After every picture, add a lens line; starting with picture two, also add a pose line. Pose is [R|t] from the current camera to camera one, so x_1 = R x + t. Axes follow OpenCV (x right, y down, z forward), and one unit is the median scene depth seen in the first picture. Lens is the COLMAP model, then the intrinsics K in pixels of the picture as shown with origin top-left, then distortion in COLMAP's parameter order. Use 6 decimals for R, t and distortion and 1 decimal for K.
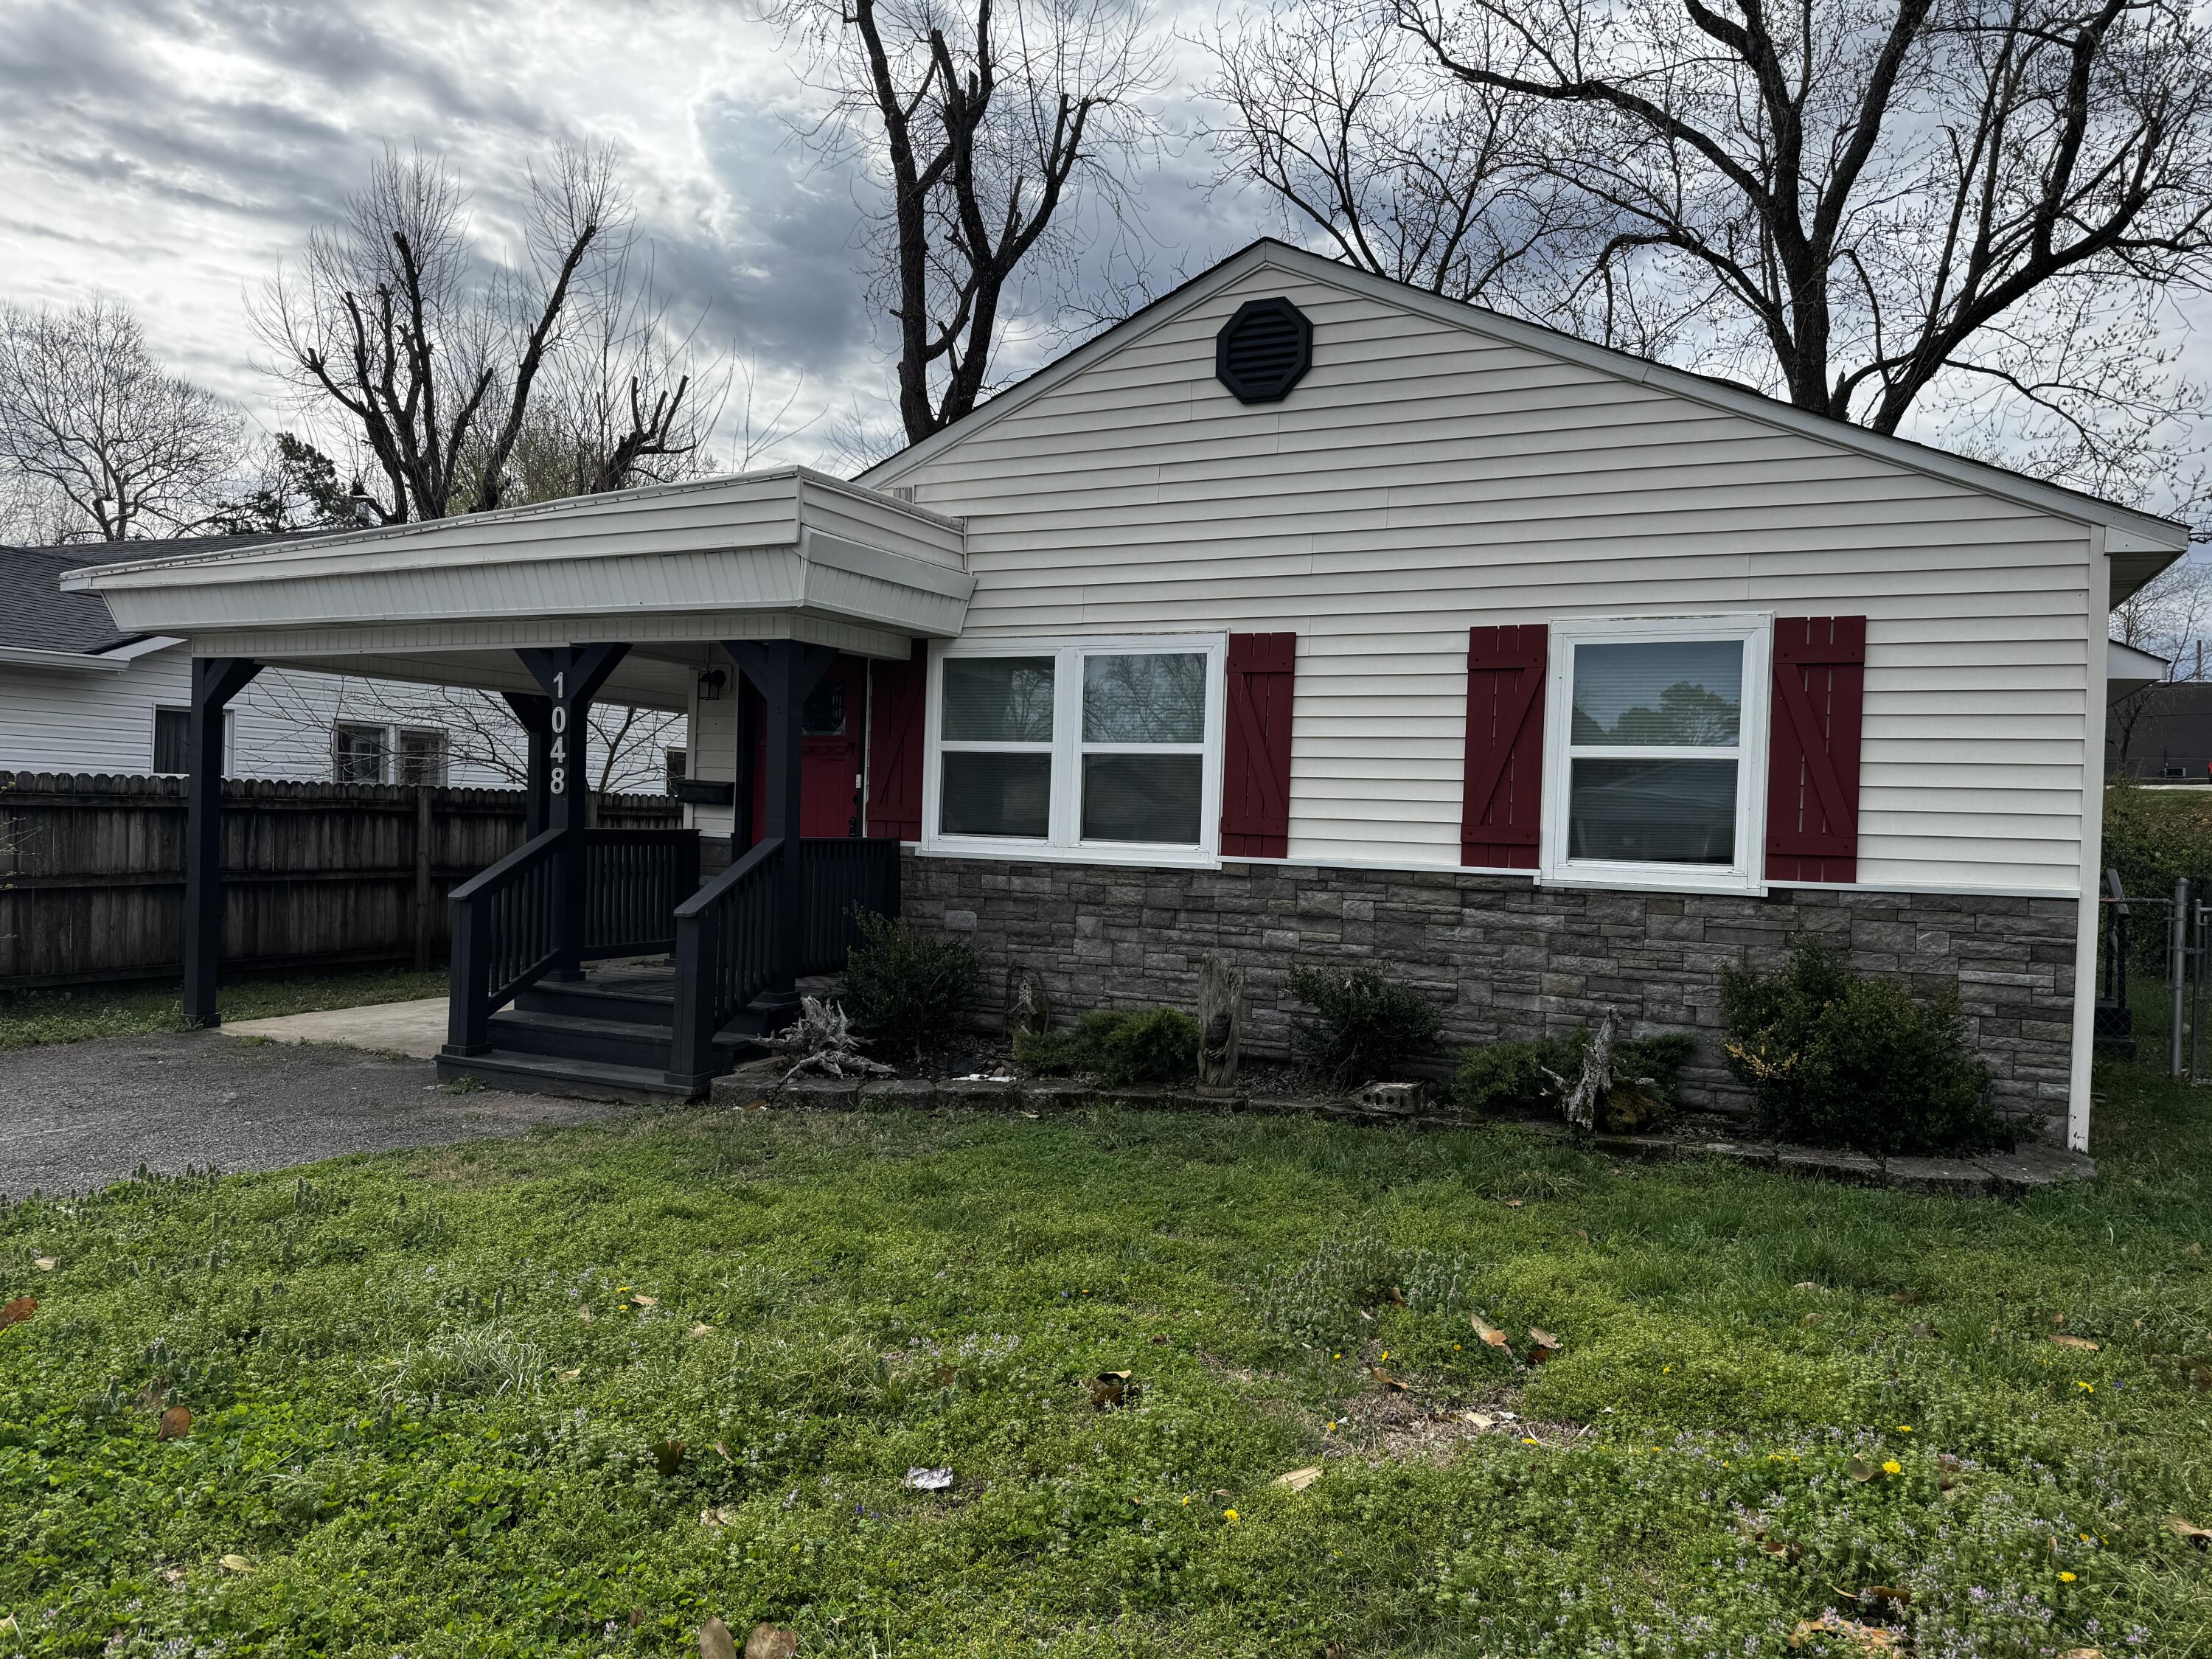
lens RADIAL K [[1549.3, 0, 1107.8], [0, 1549.3, 848.4], [0, 0, 1]] dist [0.138601, -0.216547]
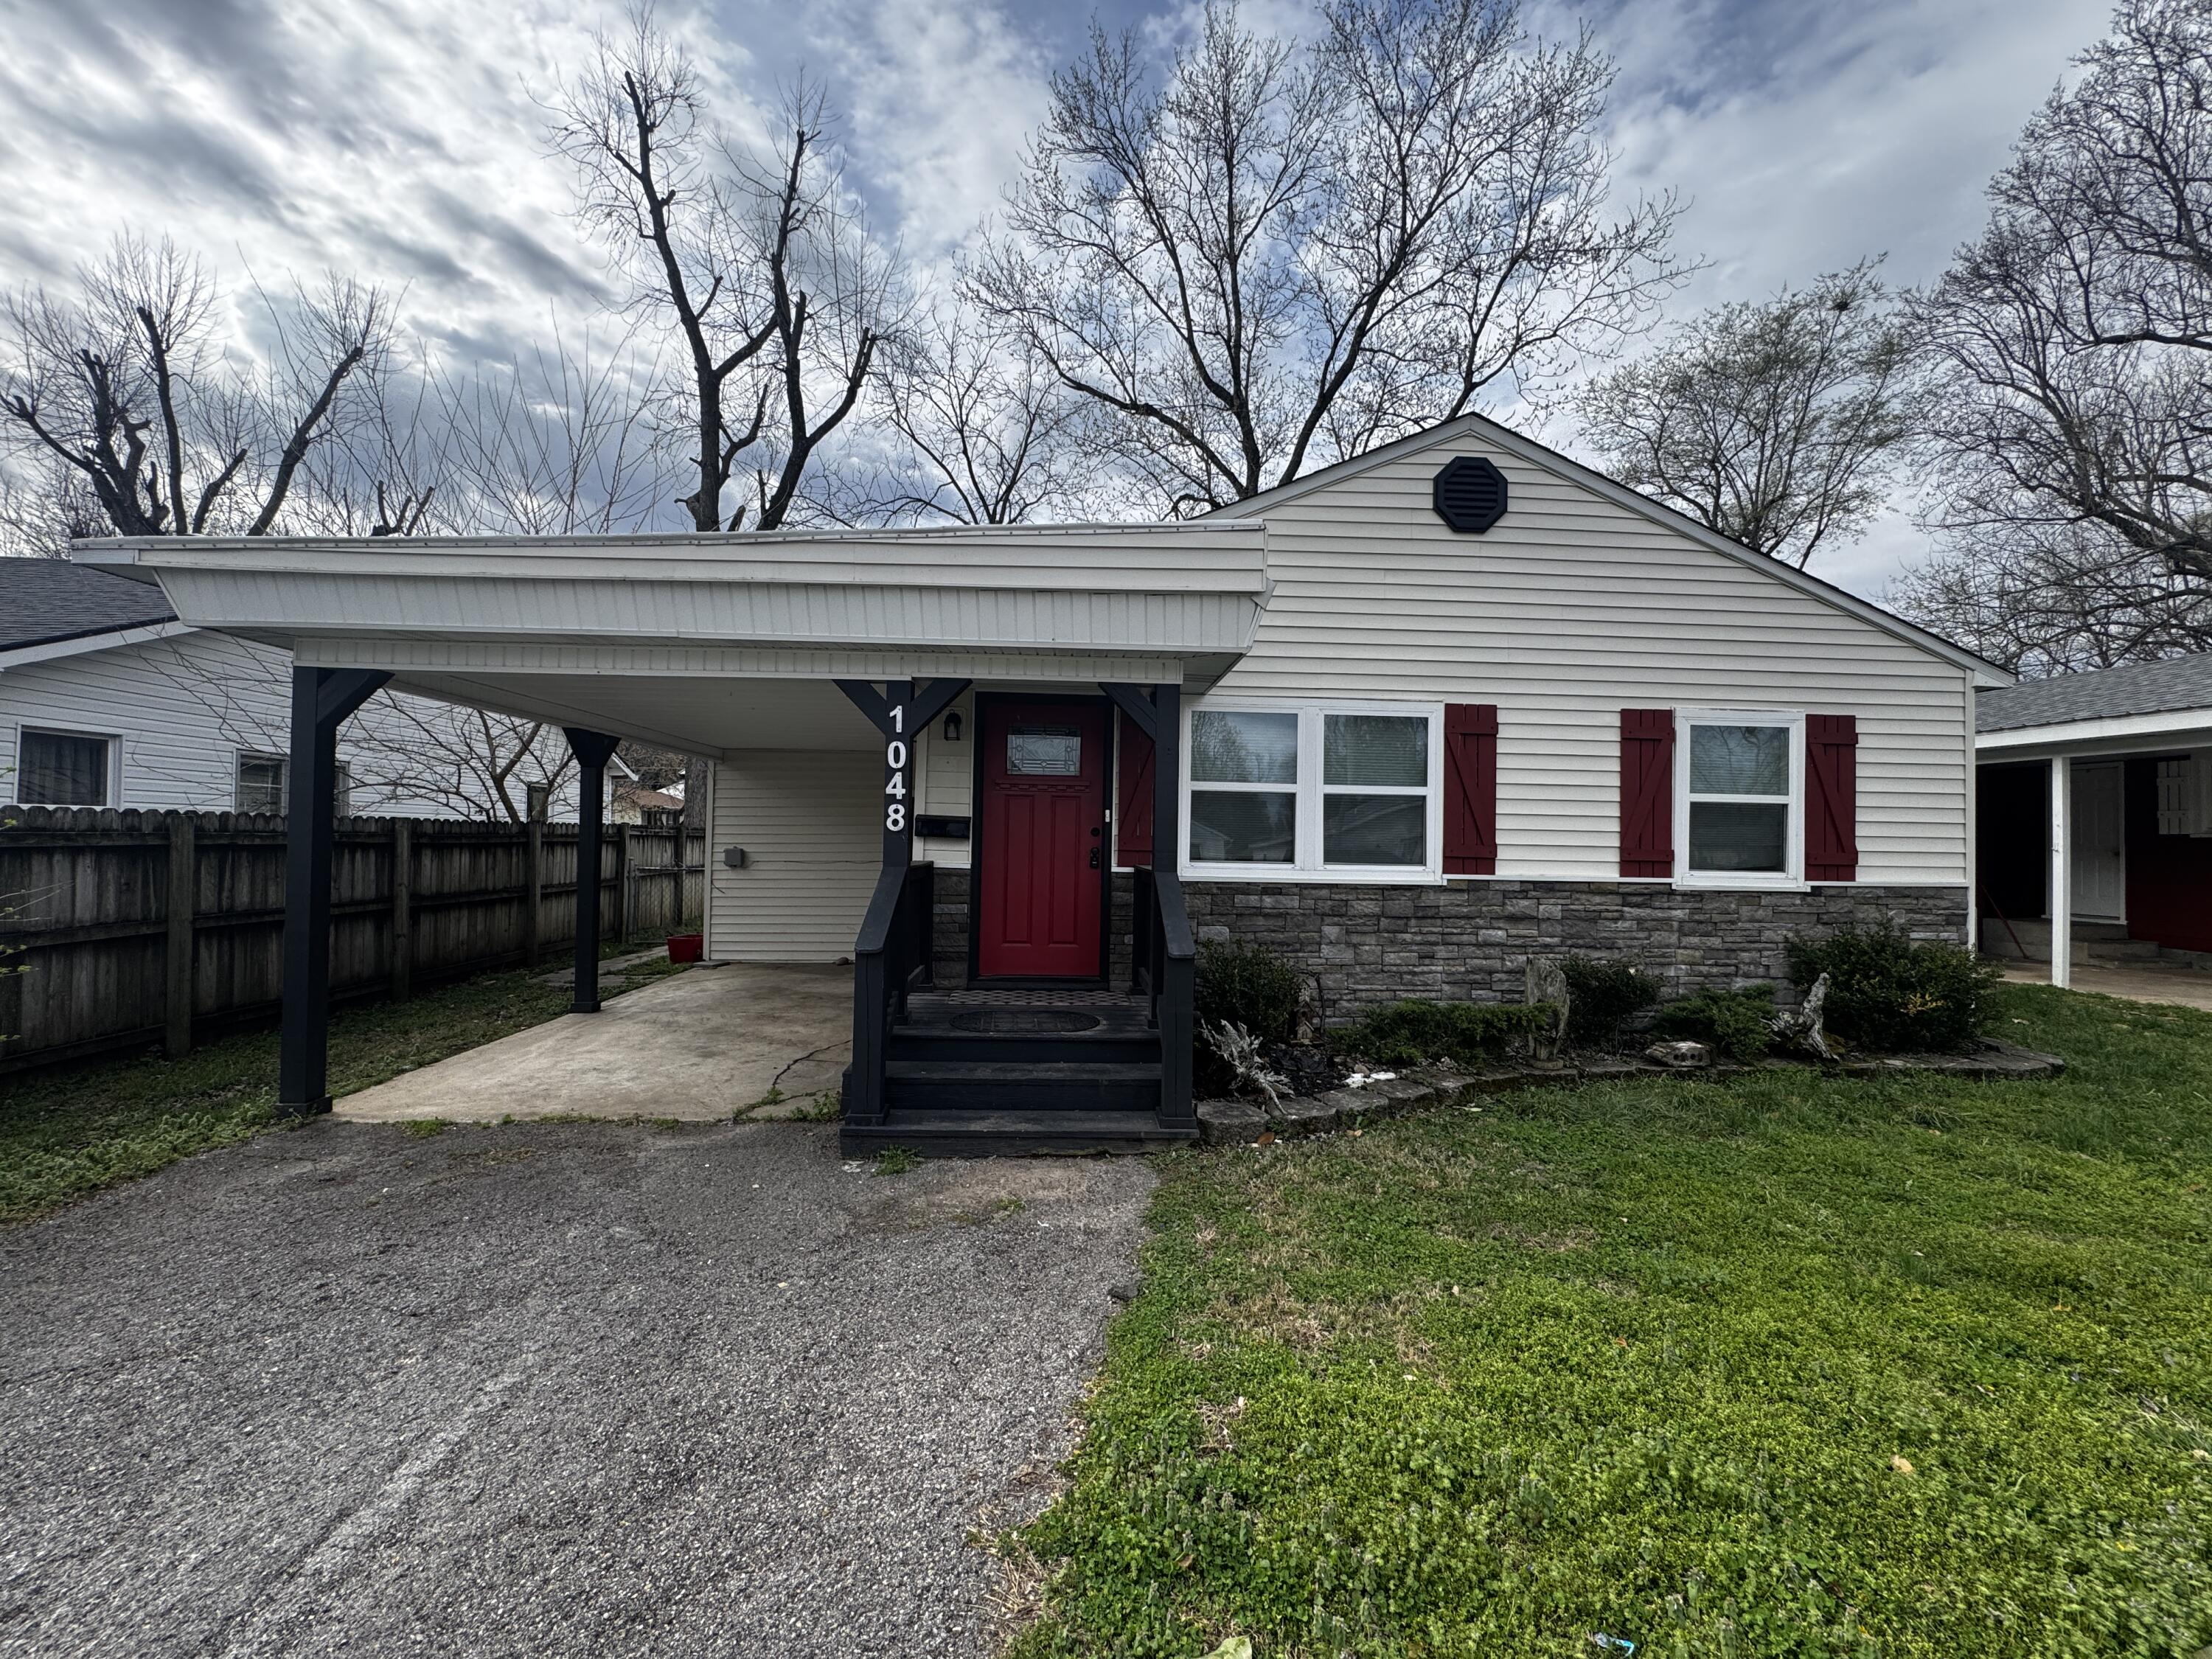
lens RADIAL K [[896.2, 0, 1106.0], [0, 896.2, 829.5], [0, 0, 1]] dist [-0.006309, 0.002355]
pose [[0.876107, -0.008856, 0.482035, -0.544979], [0.018771, 0.999700, -0.015751, -0.026622], [-0.481751, 0.022848, 0.876010, 0.492409]]
